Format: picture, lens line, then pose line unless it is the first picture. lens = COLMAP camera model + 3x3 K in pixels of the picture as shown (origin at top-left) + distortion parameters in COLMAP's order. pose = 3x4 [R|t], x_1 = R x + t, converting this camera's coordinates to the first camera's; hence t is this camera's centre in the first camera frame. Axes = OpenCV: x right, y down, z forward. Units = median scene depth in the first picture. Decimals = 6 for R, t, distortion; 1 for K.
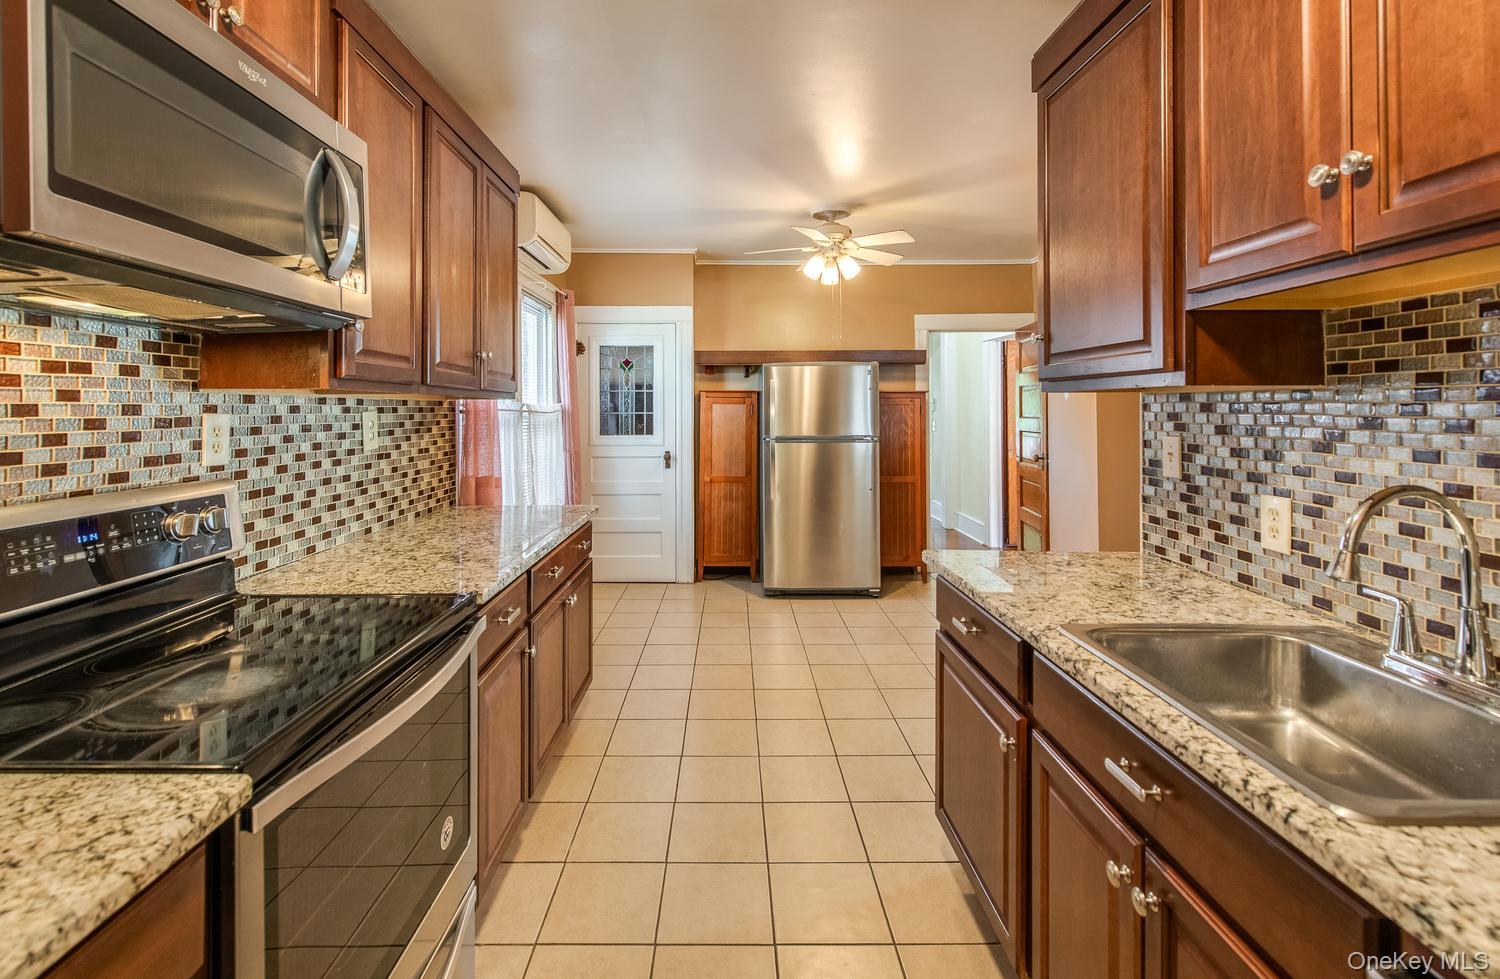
lens RADIAL K [[672.4, 0, 732.2], [0, 672.4, 402.3], [0, 0, 1]] dist [0.001665, 0.000091]
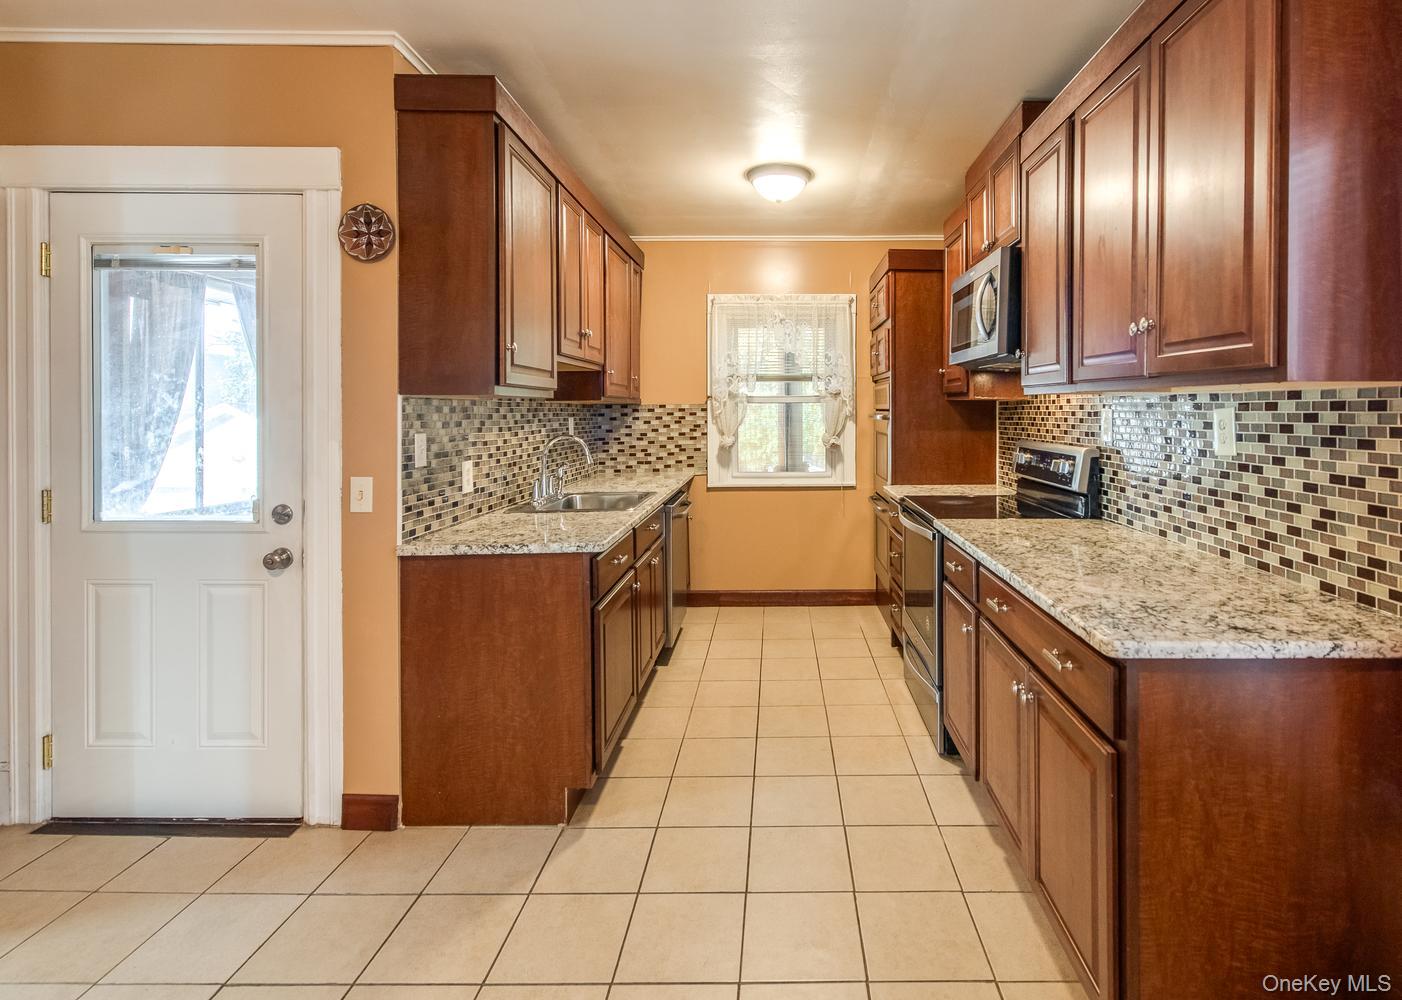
lens RADIAL K [[683.4, 0, 779.5], [0, 683.4, 414.8], [0, 0, 1]] dist [0.012354, -0.005190]
pose [[-0.999964, 0.005902, 0.006046, -0.004008], [0.005885, 0.999979, -0.002702, 0.025369], [-0.006061, -0.002666, -0.999978, 2.265221]]
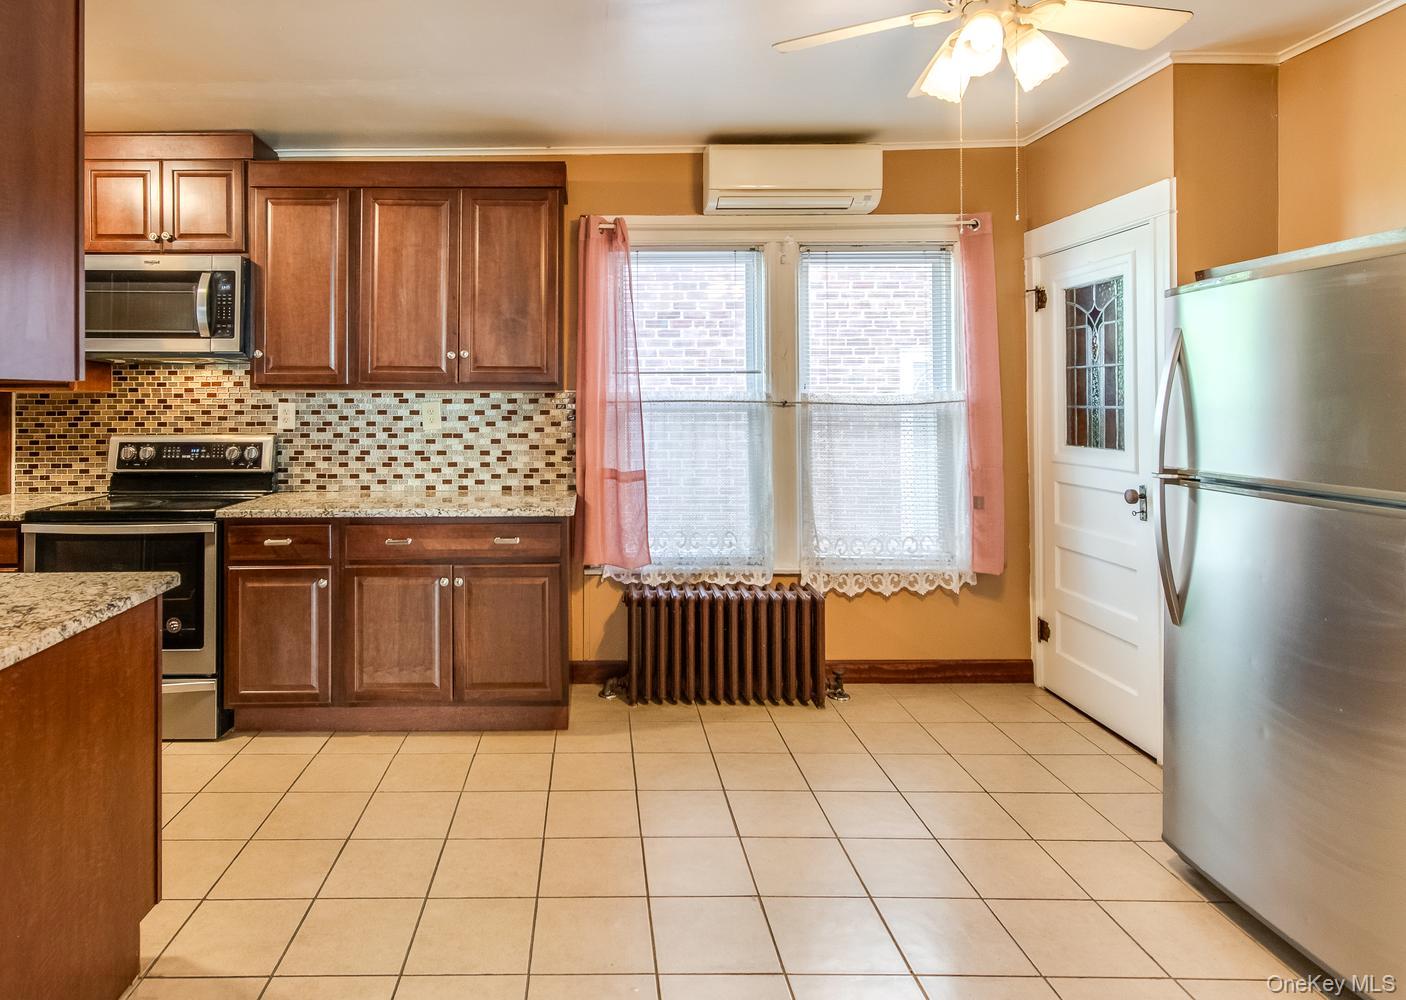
lens RADIAL K [[820.1, 0, 588.3], [0, 820.1, 393.6], [0, 0, 1]] dist [0.012753, 0.000094]
pose [[-0.014576, -0.005041, -0.999881, 1.416820], [0.011263, 0.999923, -0.005206, 0.010619], [0.999830, -0.011338, -0.014518, 1.662934]]
